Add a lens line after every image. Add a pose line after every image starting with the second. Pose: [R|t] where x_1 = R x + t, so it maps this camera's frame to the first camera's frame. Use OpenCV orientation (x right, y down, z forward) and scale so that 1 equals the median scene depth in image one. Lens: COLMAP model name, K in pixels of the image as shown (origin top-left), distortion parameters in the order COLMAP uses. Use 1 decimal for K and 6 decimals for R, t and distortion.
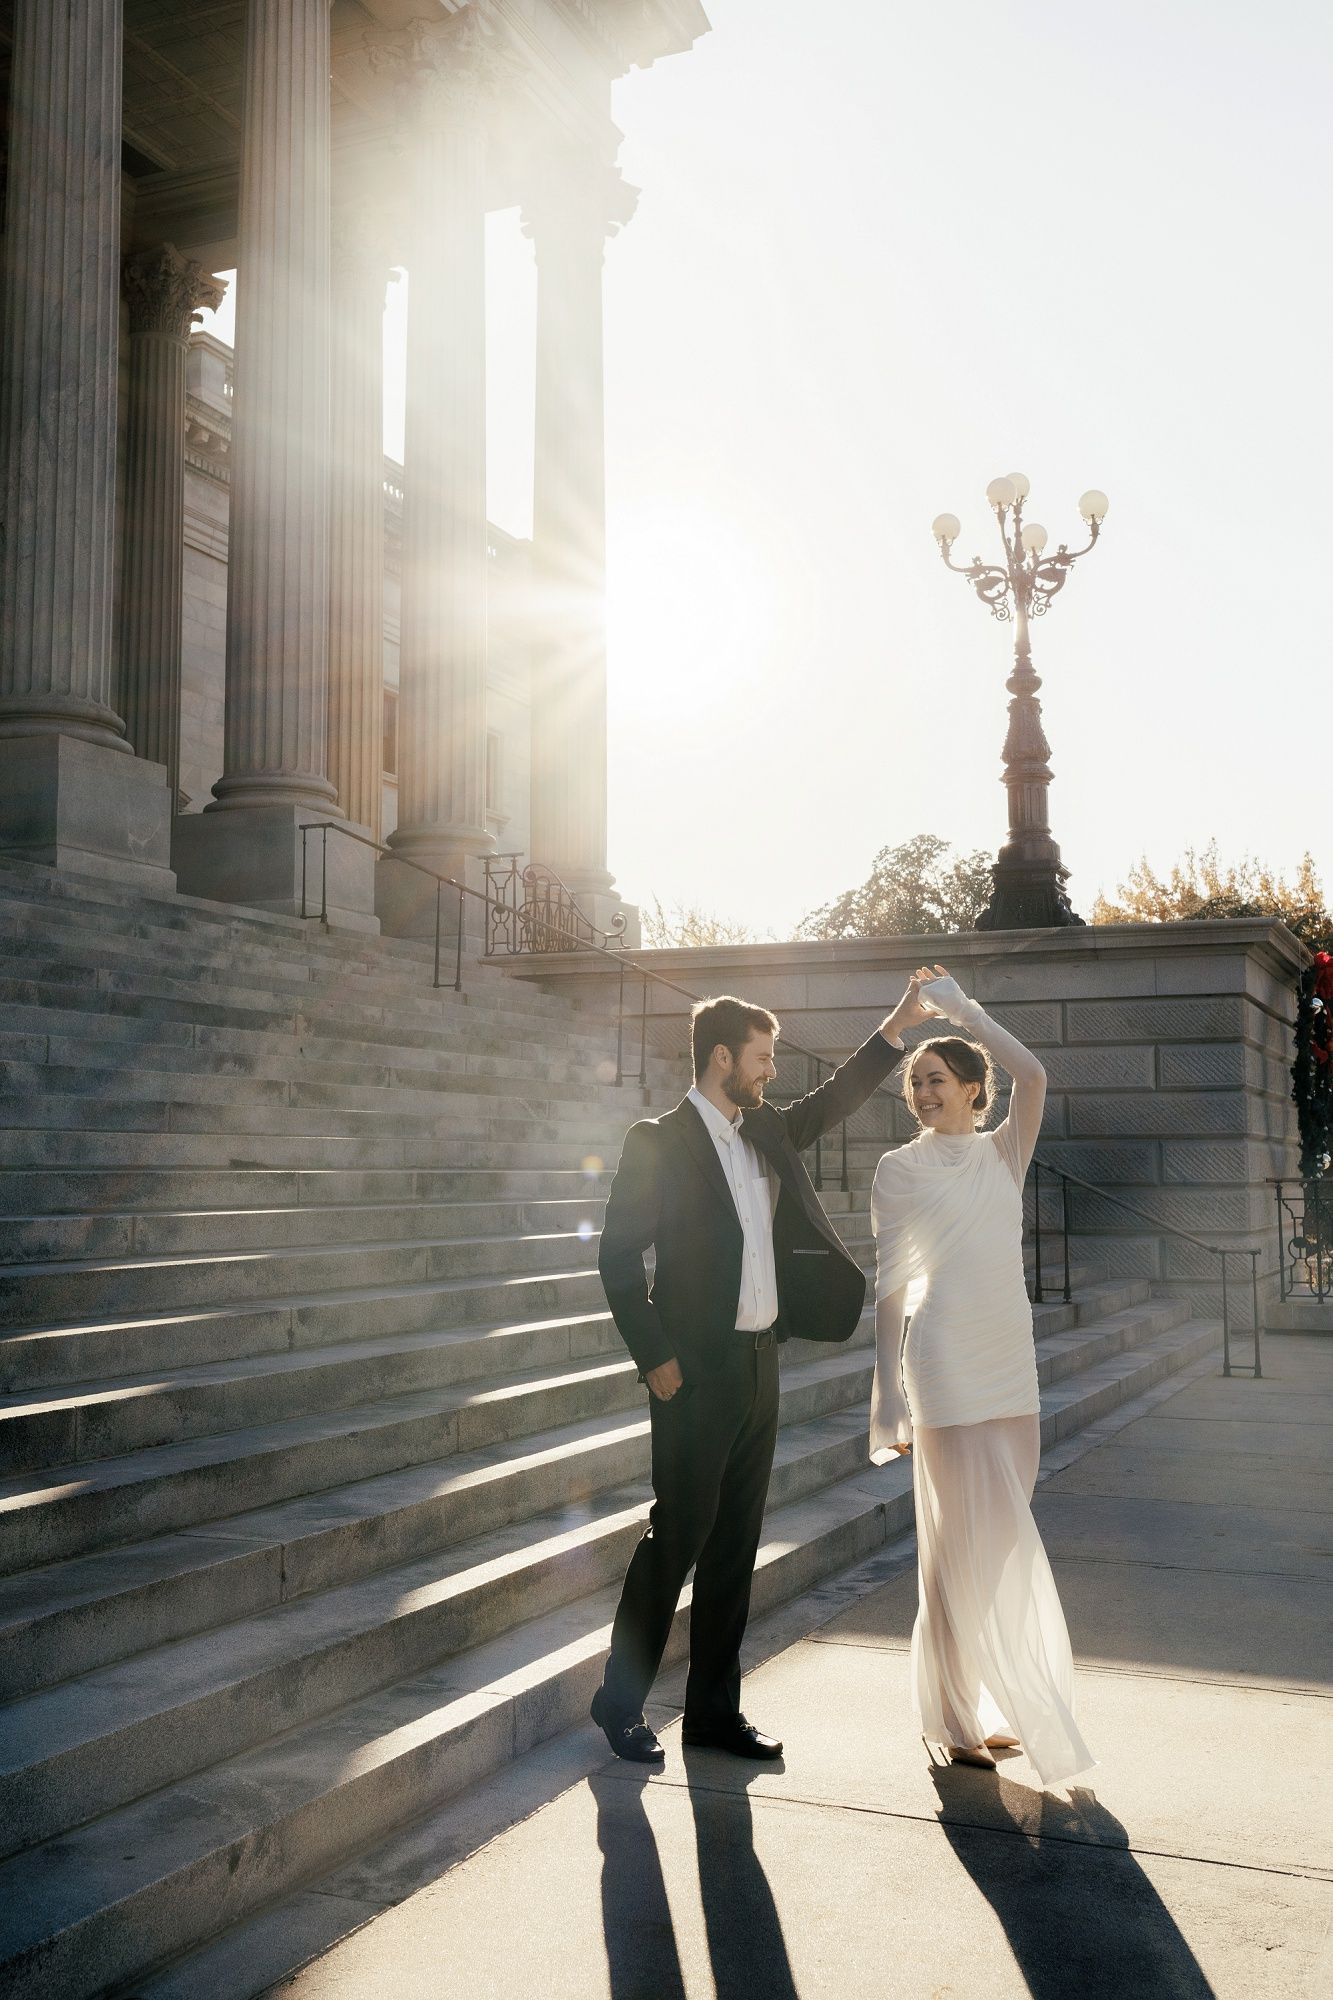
lens RADIAL K [[1950.0, 0, 666.5], [0, 1950.0, 1000.0], [0, 0, 1]] dist [0.013573, -0.021616]
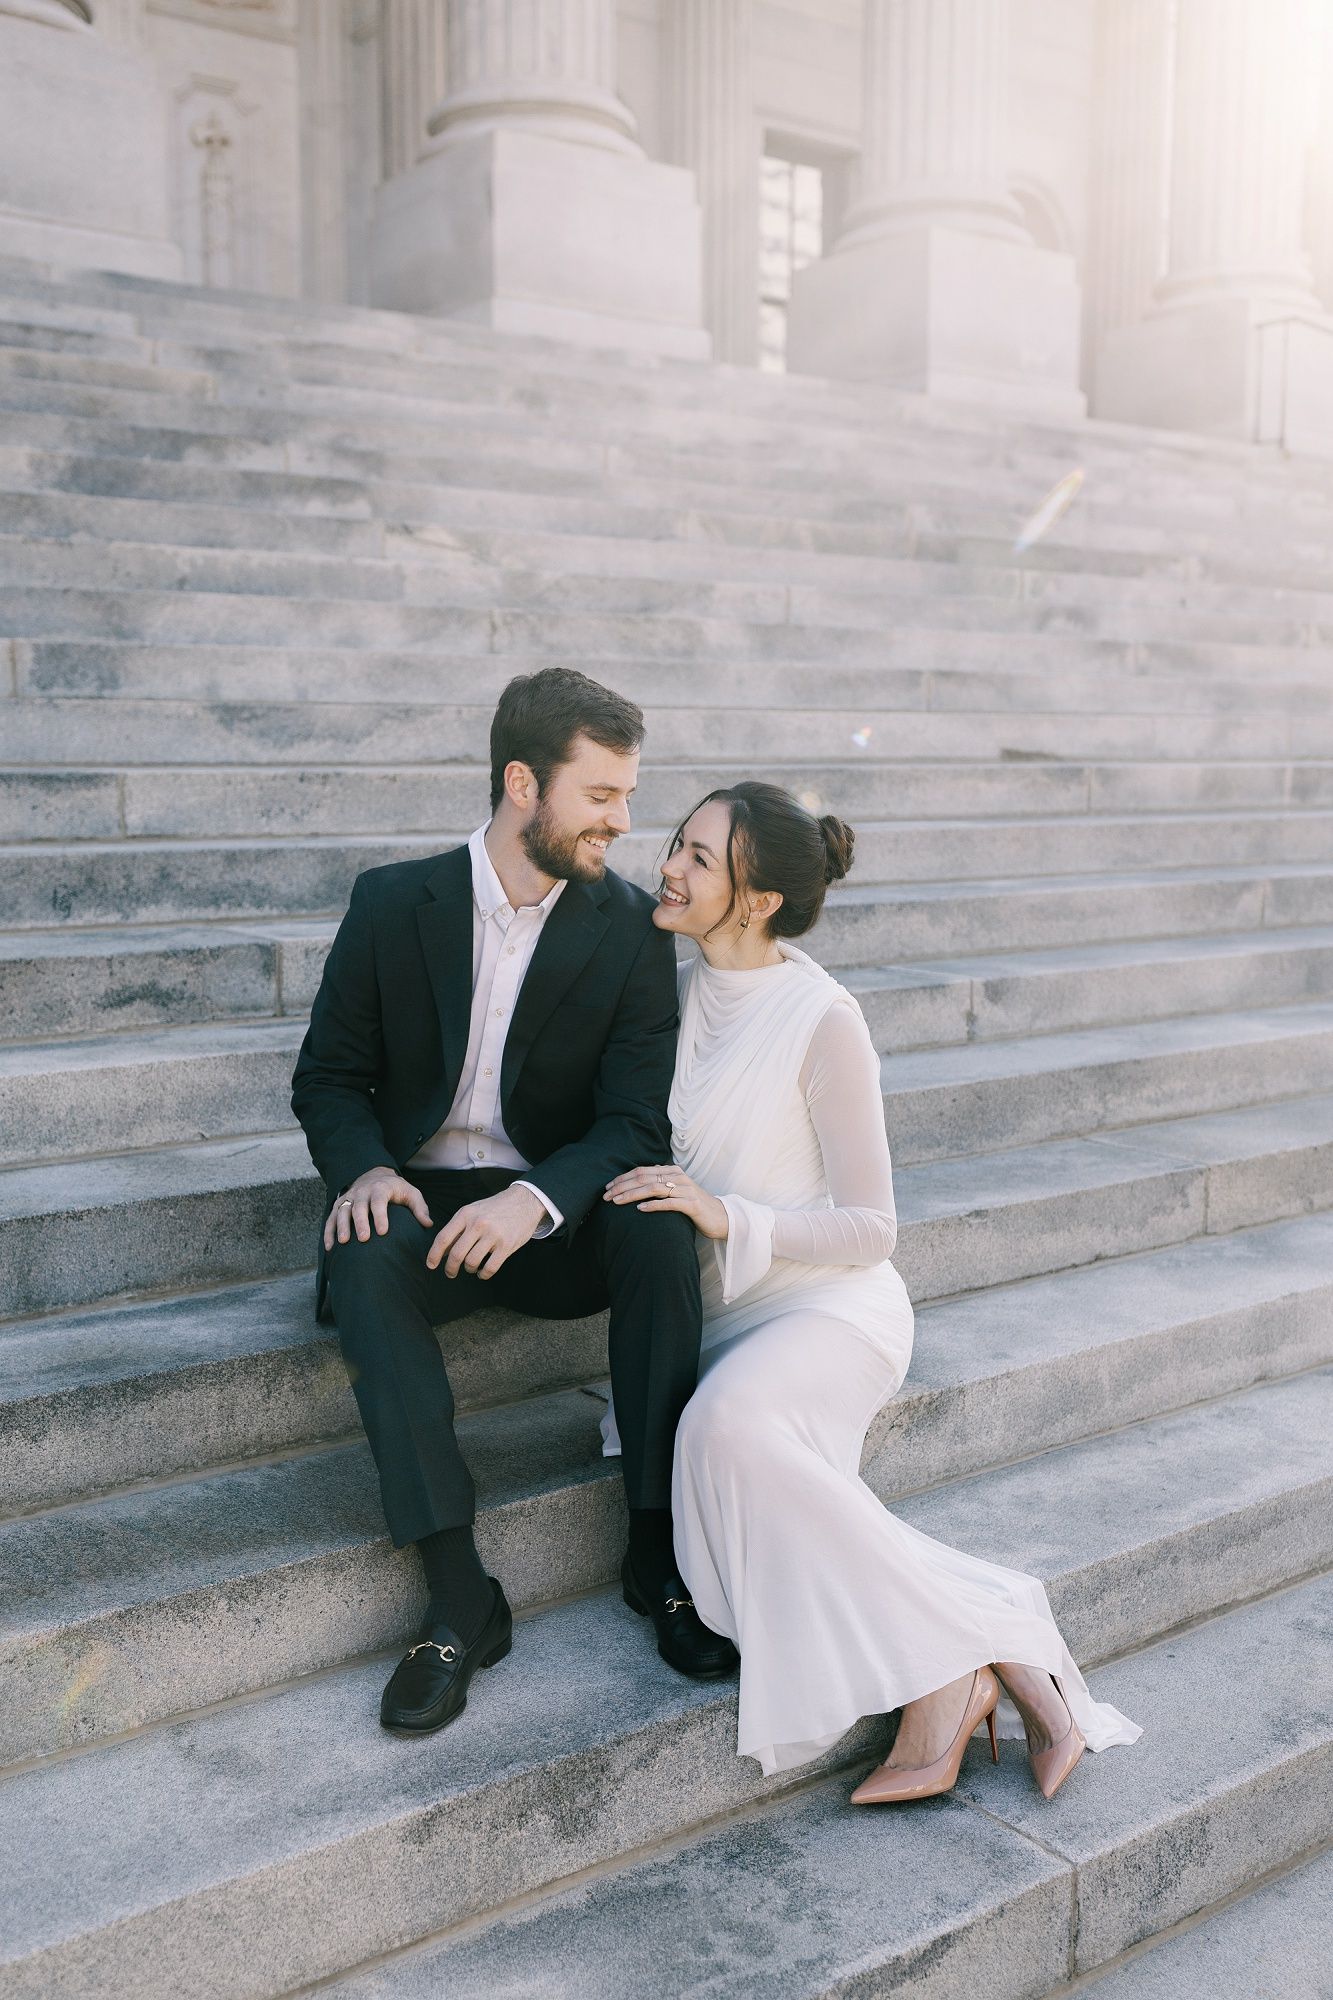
lens RADIAL K [[1950.0, 0, 666.5], [0, 1950.0, 1000.0], [0, 0, 1]] dist [0.013573, -0.021616]
pose [[0.866252, 0.061489, -0.495809, 0.032808], [0.043891, 0.979194, 0.198121, 0.024324], [0.497675, -0.193384, 0.845530, 0.309015]]
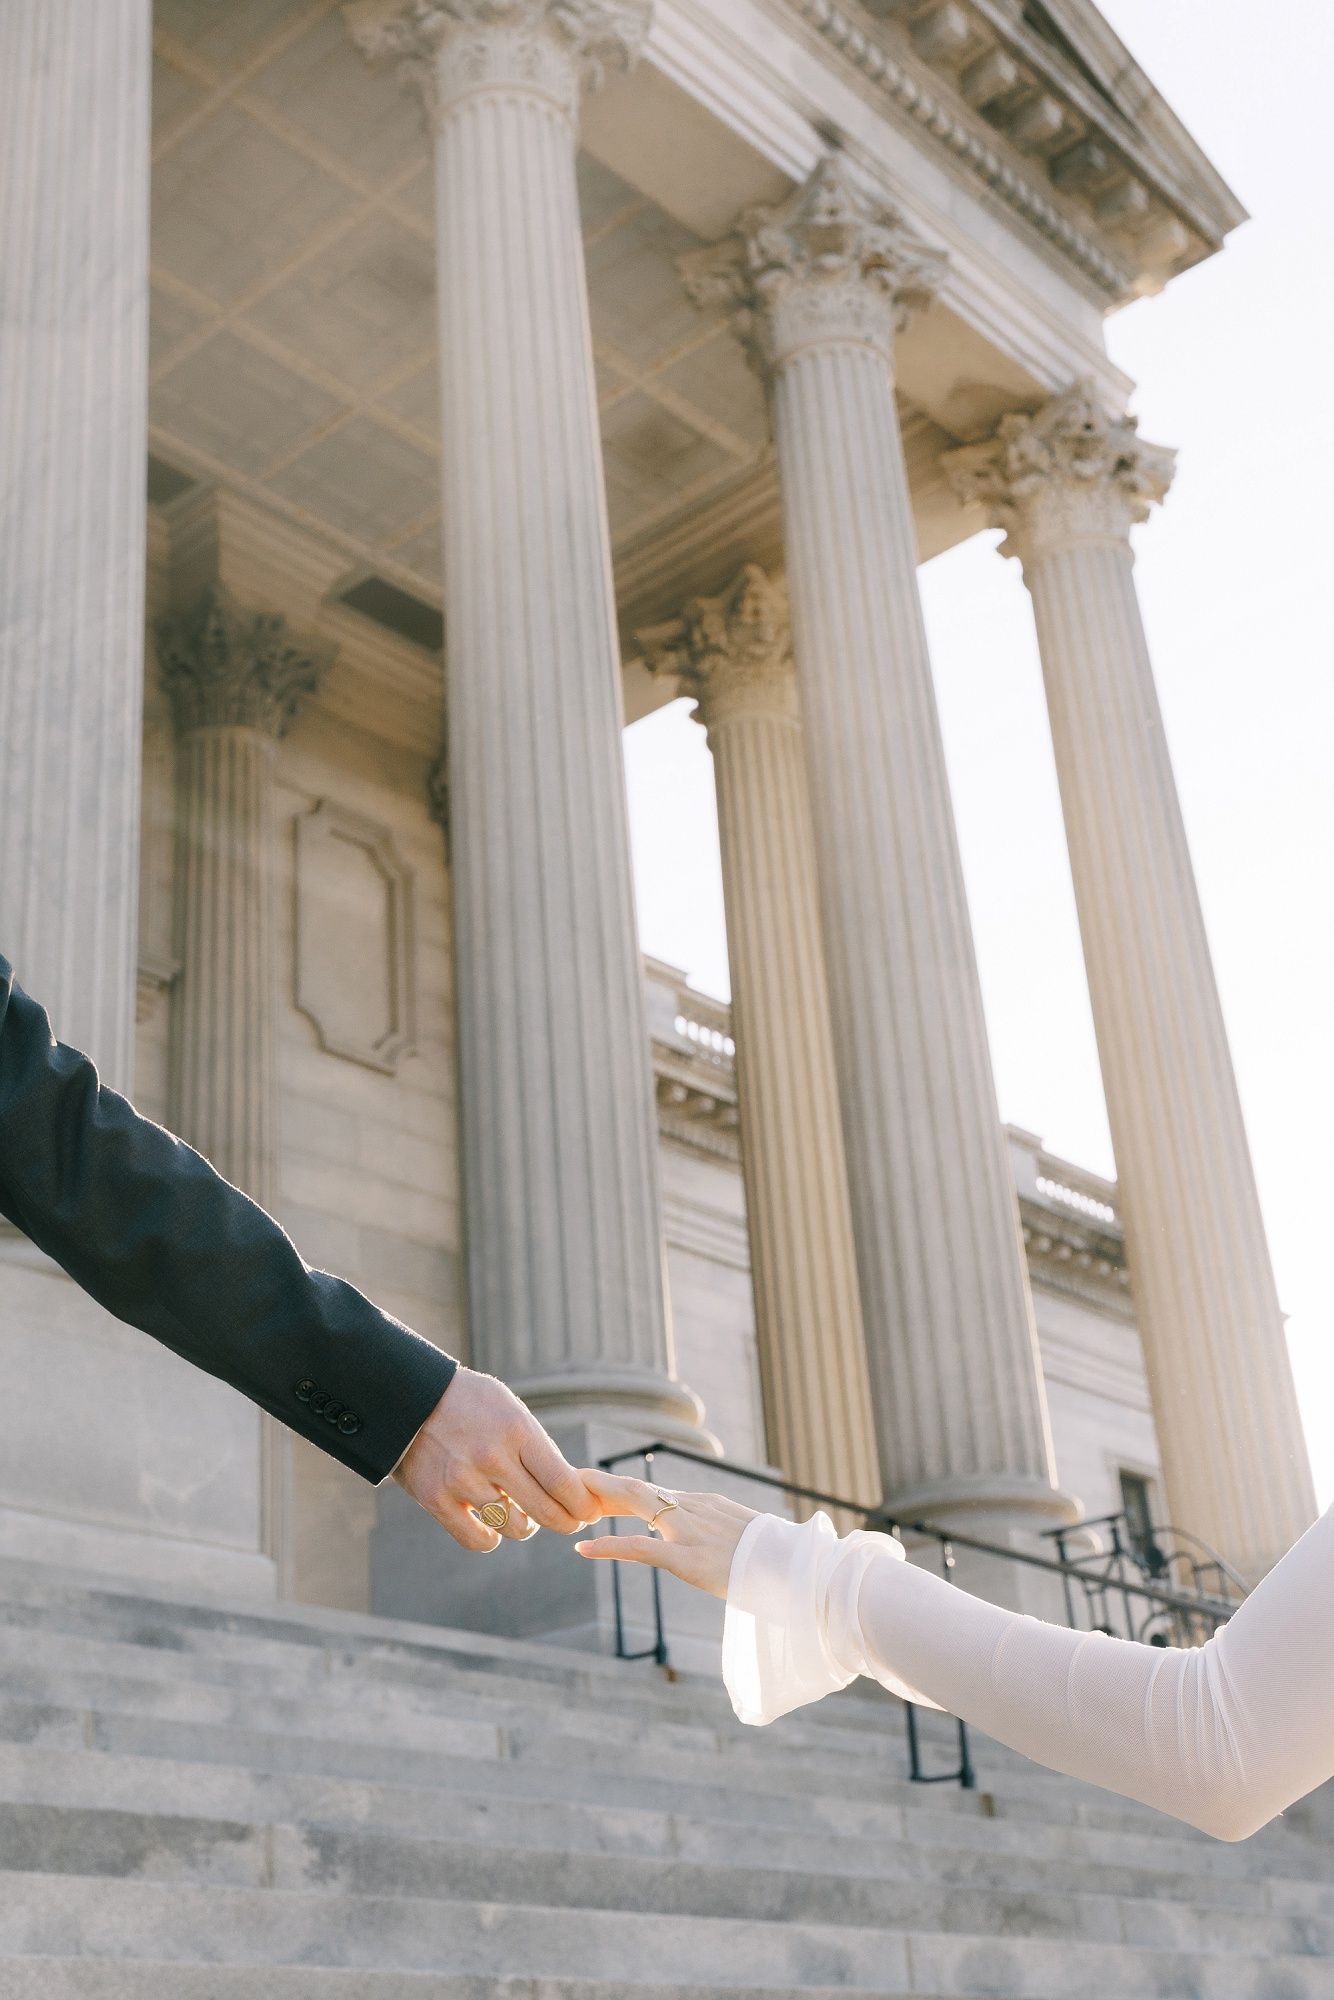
lens RADIAL K [[2494.3, 0, 488.2], [0, 2494.3, 956.5], [0, 0, 1]] dist [0.003920, 0.023696]
pose [[0.926033, -0.204146, -0.317471, 0.009745], [0.075236, 0.924067, -0.374754, 0.046093], [0.369869, 0.323149, 0.871075, 0.849800]]
